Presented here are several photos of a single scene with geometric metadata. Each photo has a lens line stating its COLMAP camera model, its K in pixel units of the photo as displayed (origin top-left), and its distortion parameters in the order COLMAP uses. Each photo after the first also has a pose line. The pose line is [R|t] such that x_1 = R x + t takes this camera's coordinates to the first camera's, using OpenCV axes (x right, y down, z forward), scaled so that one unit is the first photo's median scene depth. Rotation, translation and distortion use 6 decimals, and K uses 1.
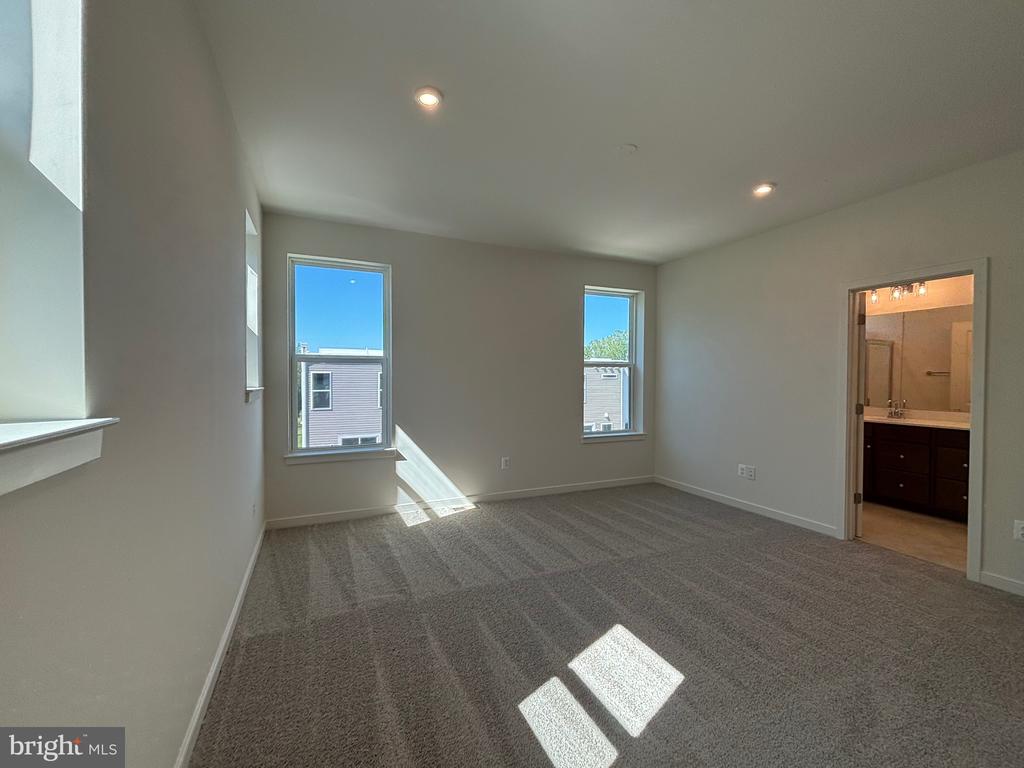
lens RADIAL K [[431.1, 0, 512.0], [0, 431.1, 384.0], [0, 0, 1]] dist [-0.006794, 0.000373]
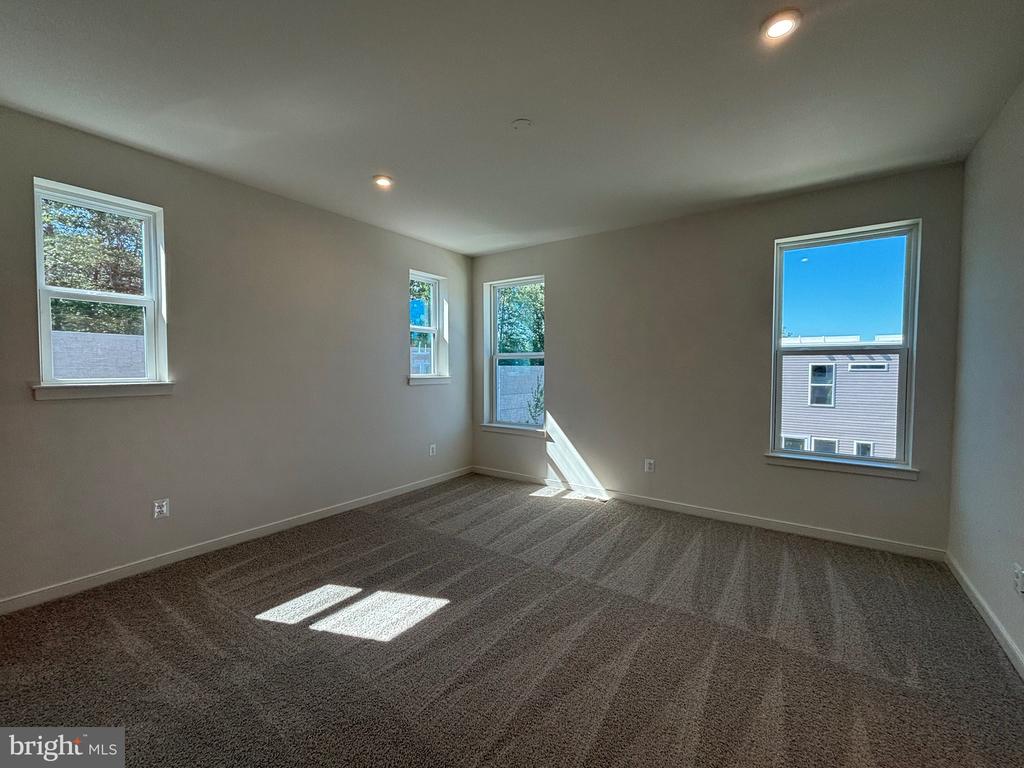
lens RADIAL K [[433.2, 0, 512.0], [0, 433.2, 384.0], [0, 0, 1]] dist [0.020553, 0.000102]
pose [[0.495951, 0.028971, -0.867867, 0.689462], [-0.014377, 0.999580, 0.025151, -0.005792], [0.868232, 0.000004, 0.496159, 0.327017]]
